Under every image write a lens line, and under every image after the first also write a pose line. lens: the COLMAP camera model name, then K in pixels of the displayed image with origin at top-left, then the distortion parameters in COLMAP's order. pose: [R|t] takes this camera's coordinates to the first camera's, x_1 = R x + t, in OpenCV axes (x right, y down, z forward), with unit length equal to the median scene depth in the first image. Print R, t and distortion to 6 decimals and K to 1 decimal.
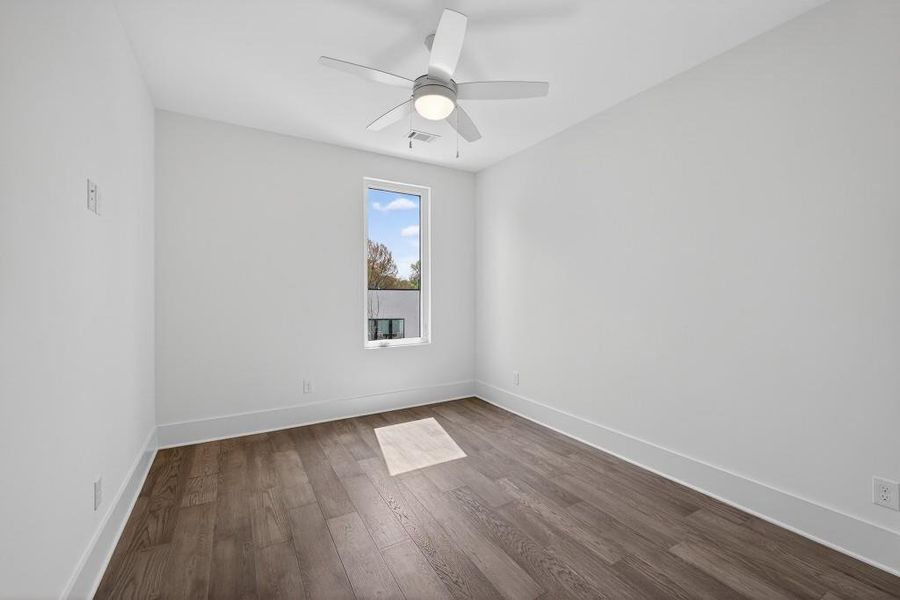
lens RADIAL K [[375.7, 0, 449.3], [0, 375.7, 292.2], [0, 0, 1]] dist [0.010253, -0.000359]
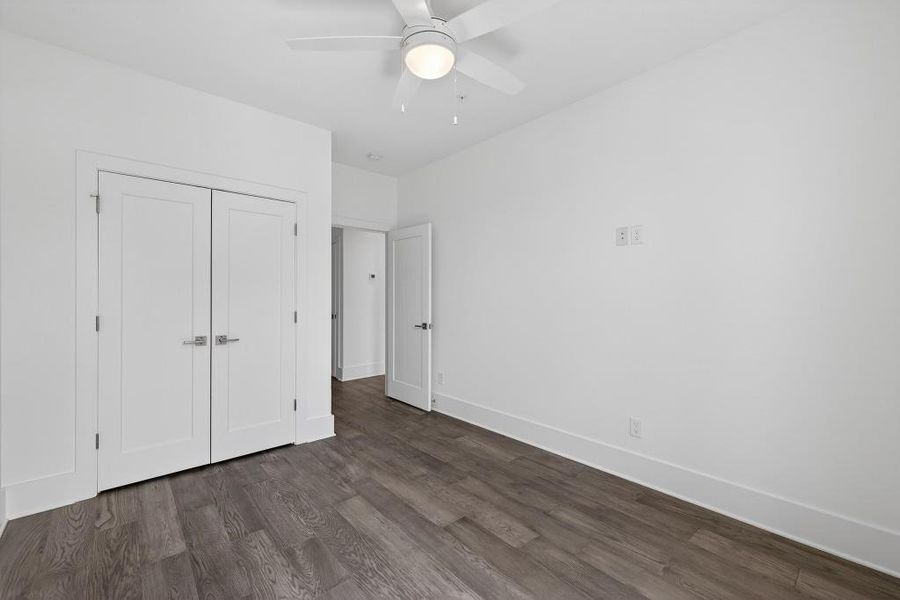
lens RADIAL K [[375.7, 0, 449.3], [0, 375.7, 292.2], [0, 0, 1]] dist [0.010253, -0.000359]
pose [[-0.981463, -0.004265, -0.191605, 0.077464], [-0.002307, 0.999943, -0.010440, 0.003673], [0.191639, -0.009805, -0.981417, 1.868749]]
